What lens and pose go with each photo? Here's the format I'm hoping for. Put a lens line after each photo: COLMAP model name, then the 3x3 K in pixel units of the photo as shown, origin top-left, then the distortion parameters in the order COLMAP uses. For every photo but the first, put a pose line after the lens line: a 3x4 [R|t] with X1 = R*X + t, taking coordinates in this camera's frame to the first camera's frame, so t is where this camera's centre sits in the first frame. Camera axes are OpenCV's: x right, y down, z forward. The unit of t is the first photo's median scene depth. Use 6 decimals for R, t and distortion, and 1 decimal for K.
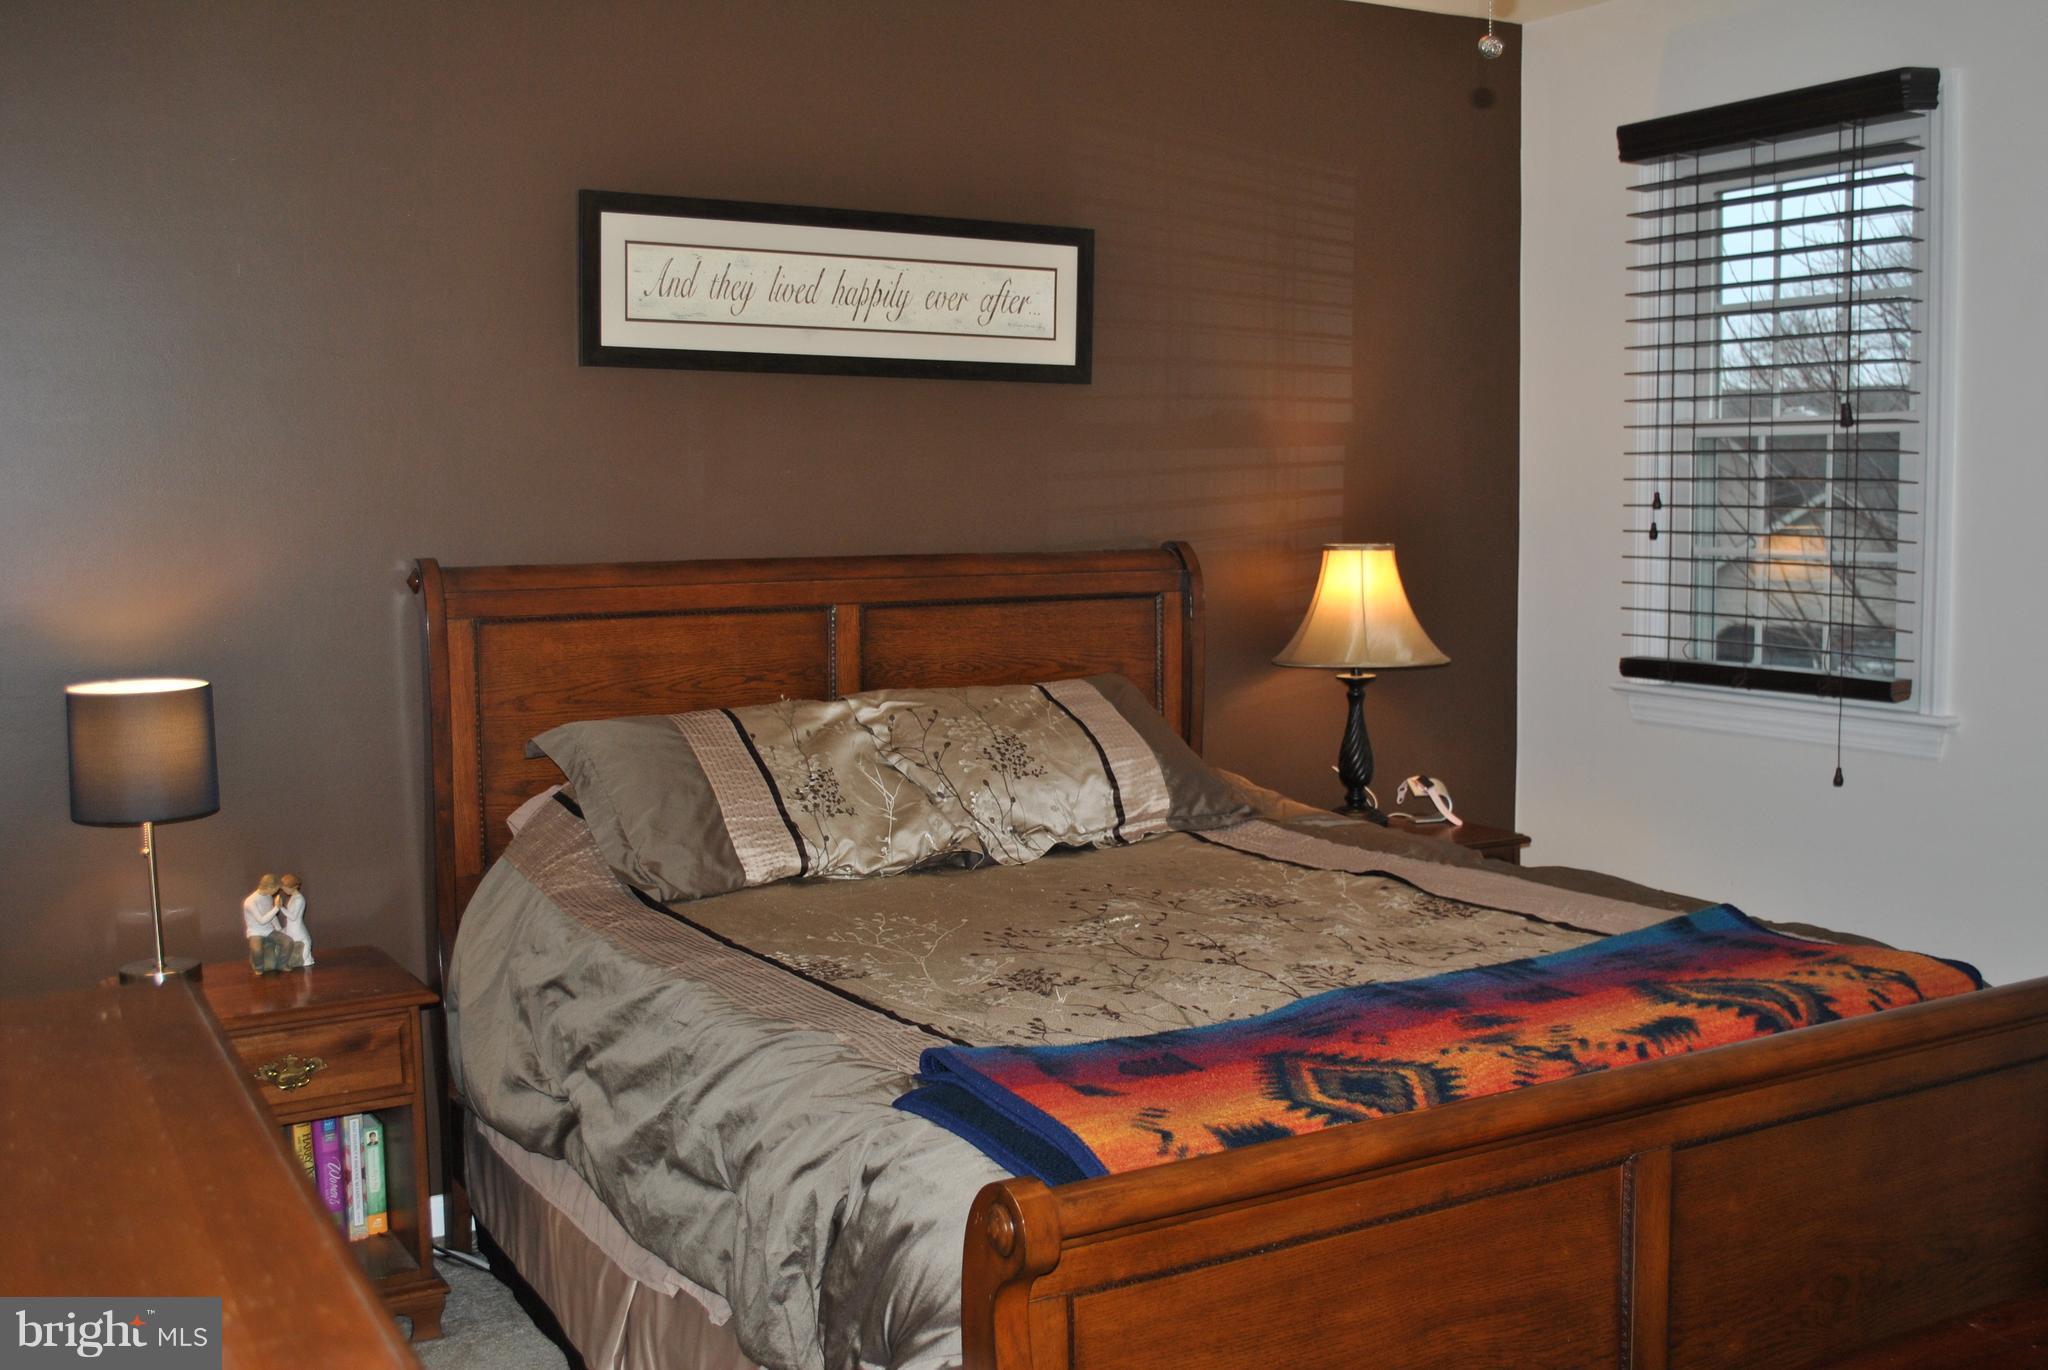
lens RADIAL K [[2031.0, 0, 1025.9], [0, 2031.0, 676.5], [0, 0, 1]] dist [-0.045839, 0.000000]
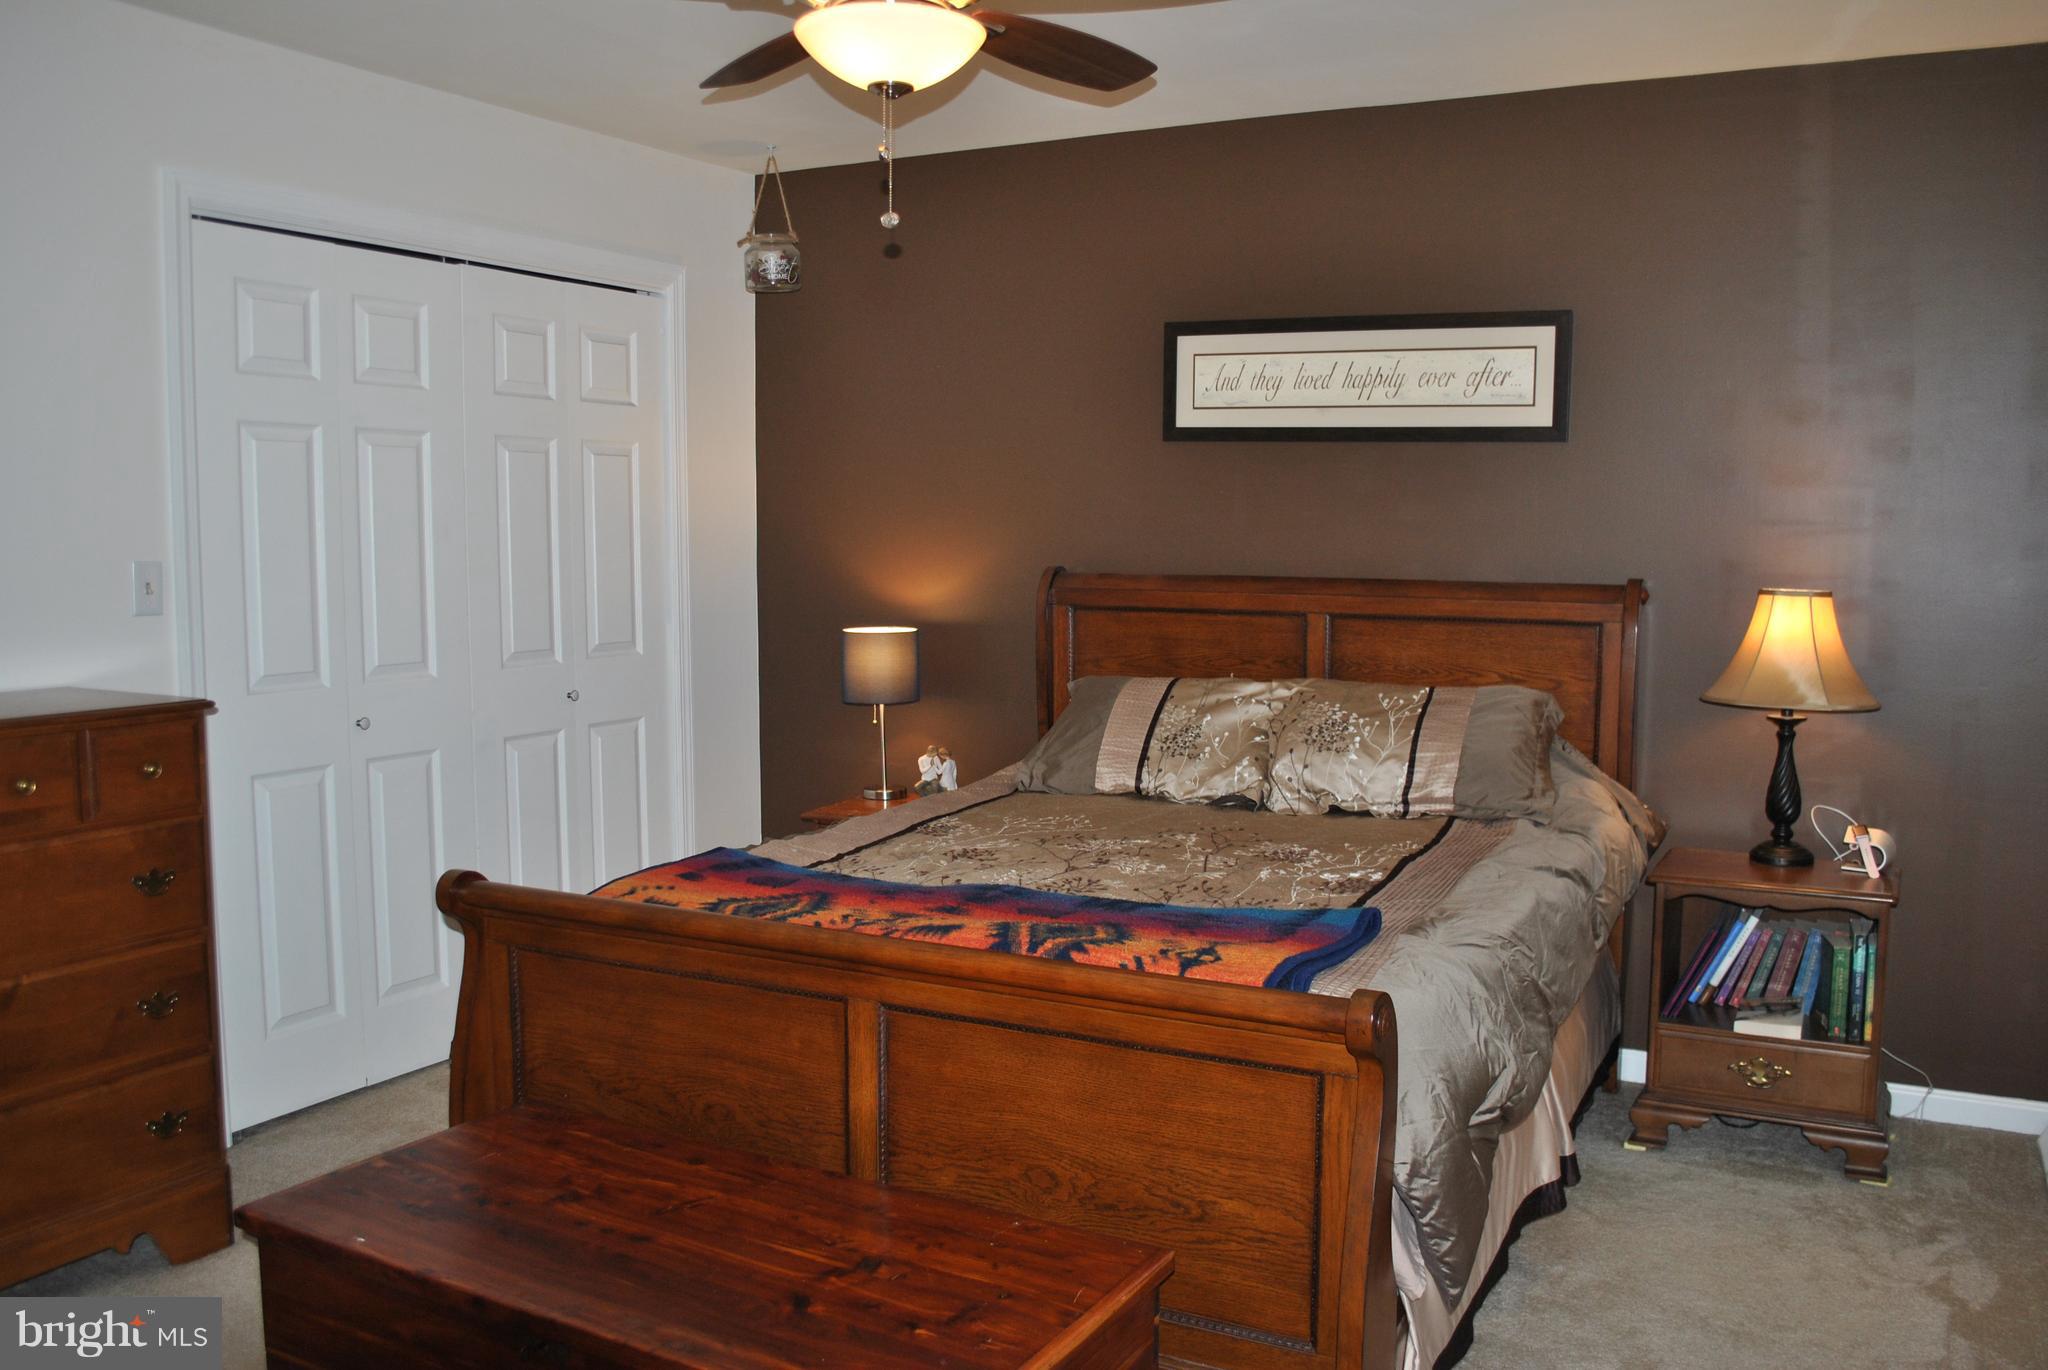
lens RADIAL K [[1613.1, 0, 1024.7], [0, 1613.1, 683.2], [0, 0, 1]] dist [-0.078179, 0.010501]
pose [[0.557821, 0.091048, -0.824952, 0.690902], [-0.089771, 0.994752, 0.049087, -0.024962], [0.825092, 0.046676, 0.563067, 0.251710]]
